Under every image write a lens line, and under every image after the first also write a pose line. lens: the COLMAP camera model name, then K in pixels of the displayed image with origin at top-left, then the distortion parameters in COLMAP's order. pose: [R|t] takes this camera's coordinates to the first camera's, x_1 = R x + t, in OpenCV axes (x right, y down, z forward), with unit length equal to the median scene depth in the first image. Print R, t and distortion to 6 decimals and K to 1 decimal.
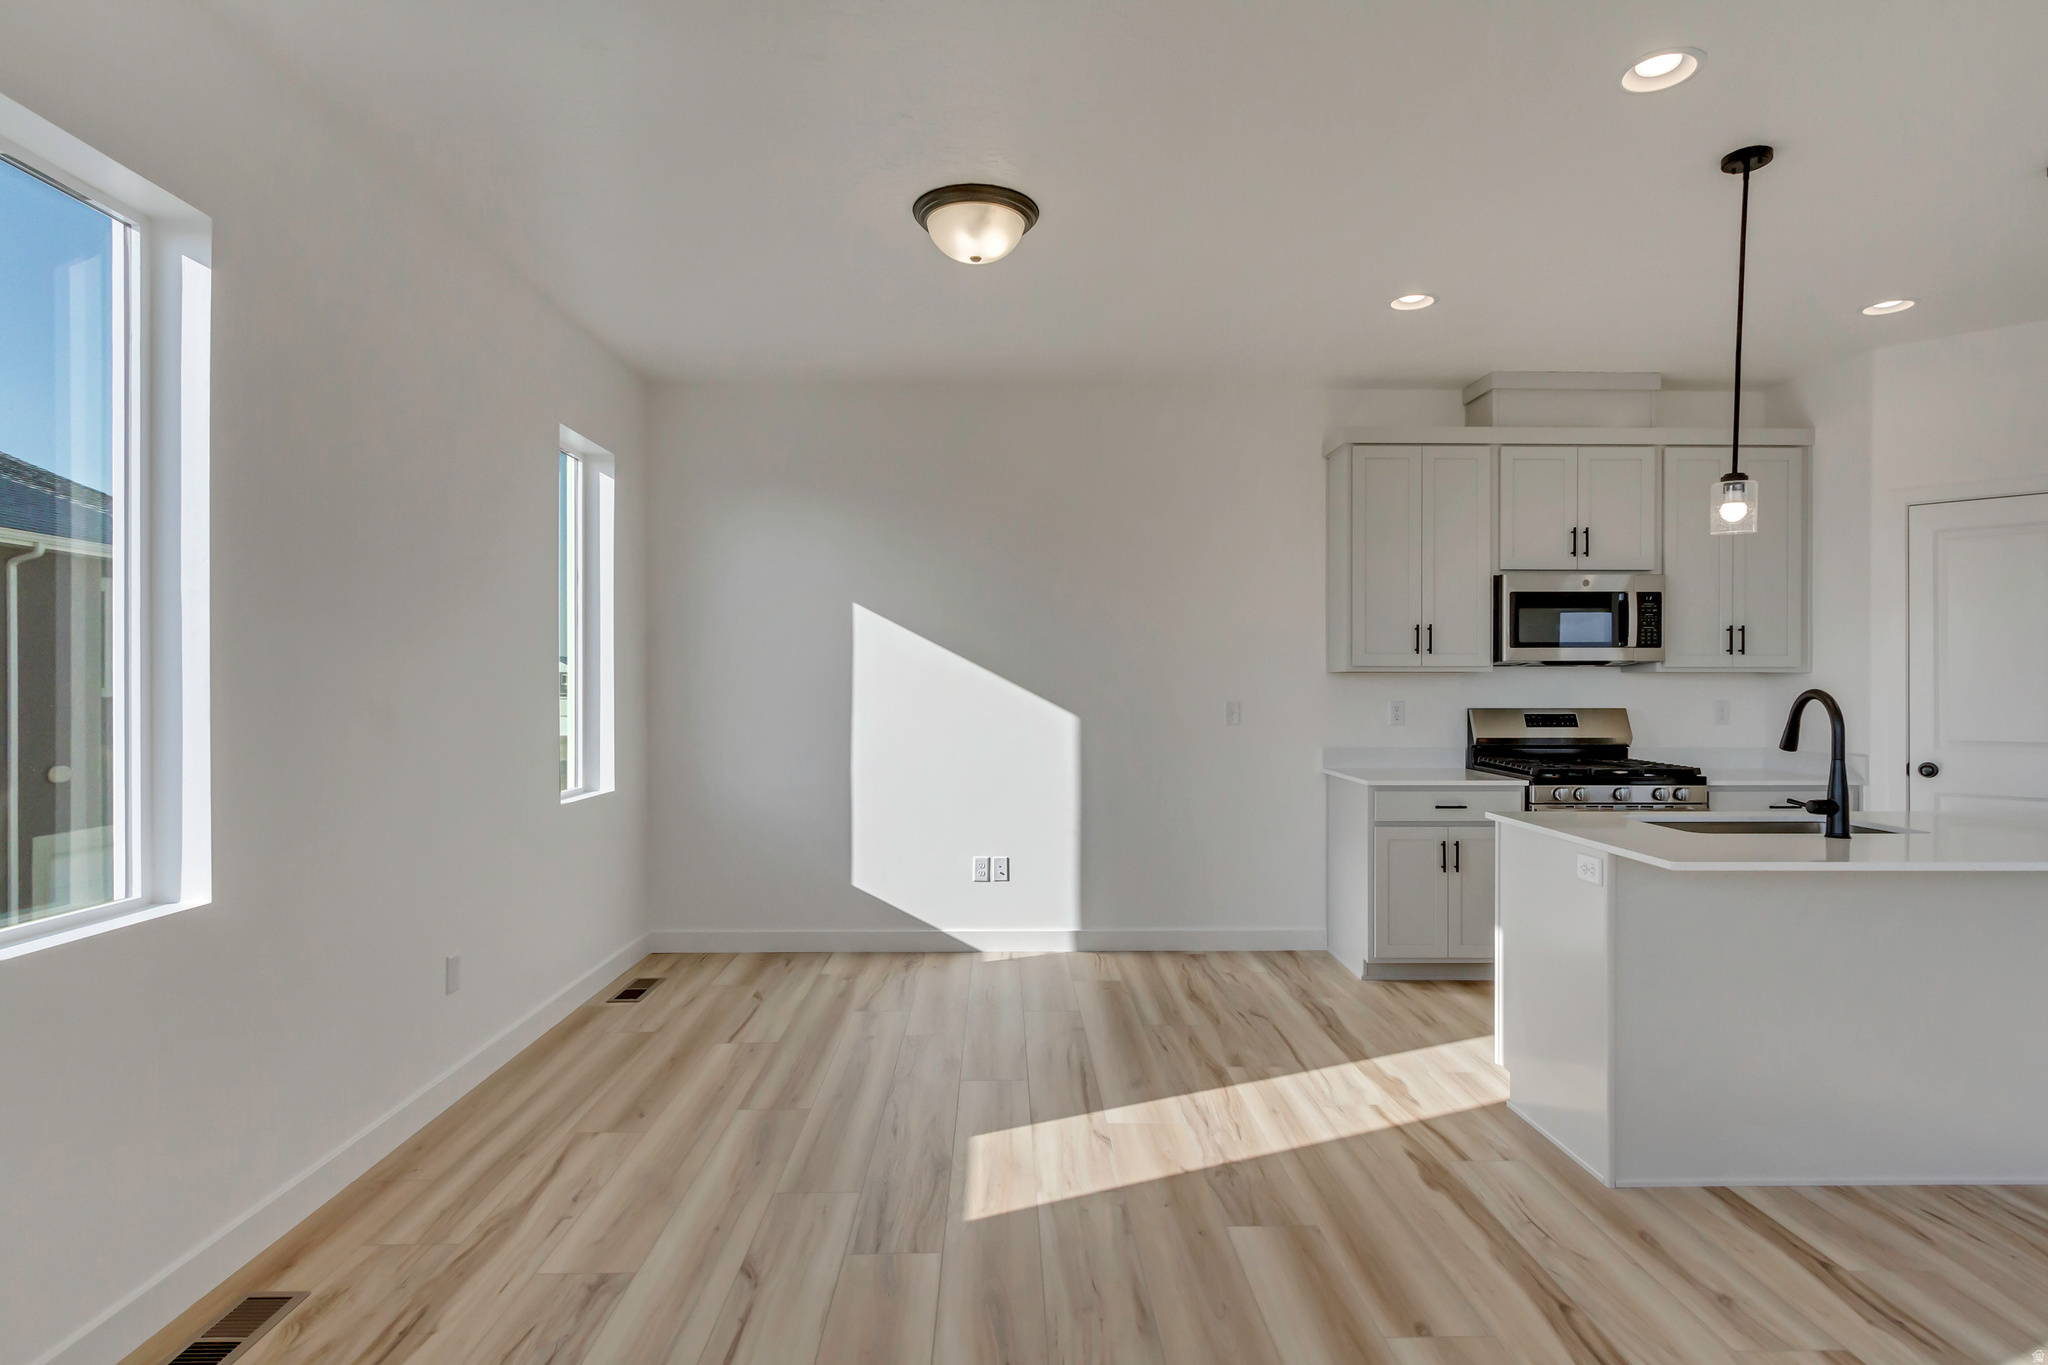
lens RADIAL K [[1070.1, 0, 1024.0], [0, 1070.1, 682.5], [0, 0, 1]] dist [0.005891, -0.000704]
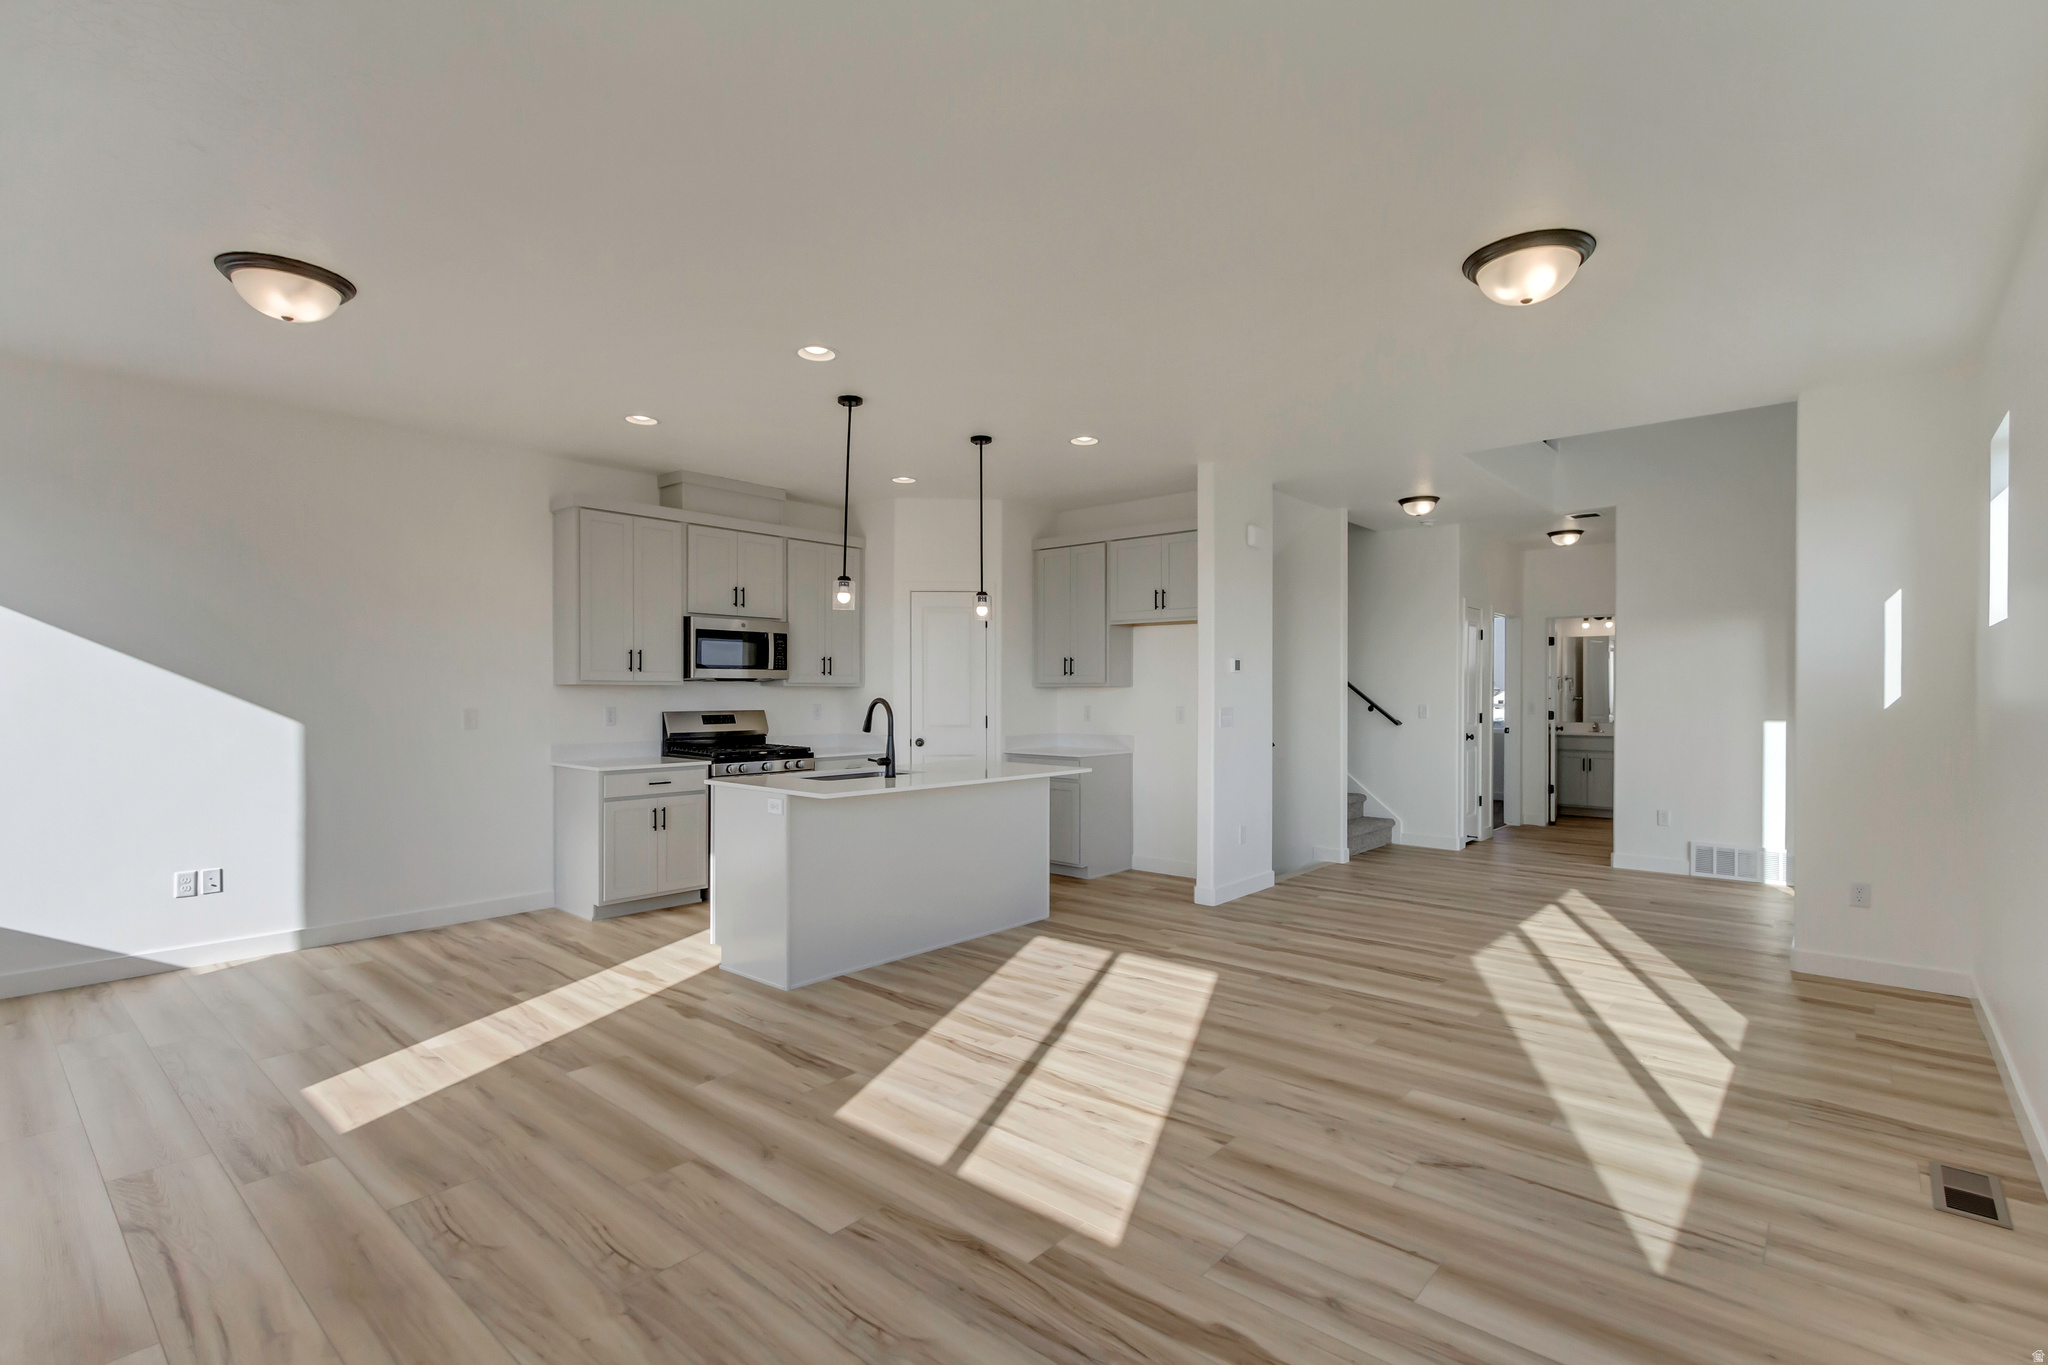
lens RADIAL K [[945.6, 0, 1024.0], [0, 945.6, 682.5], [0, 0, 1]] dist [0.016659, -0.000018]
pose [[0.677598, 0.006339, 0.735406, -0.183087], [-0.000521, 0.999967, -0.008139, -0.004225], [-0.735433, 0.005132, 0.677578, -0.176875]]
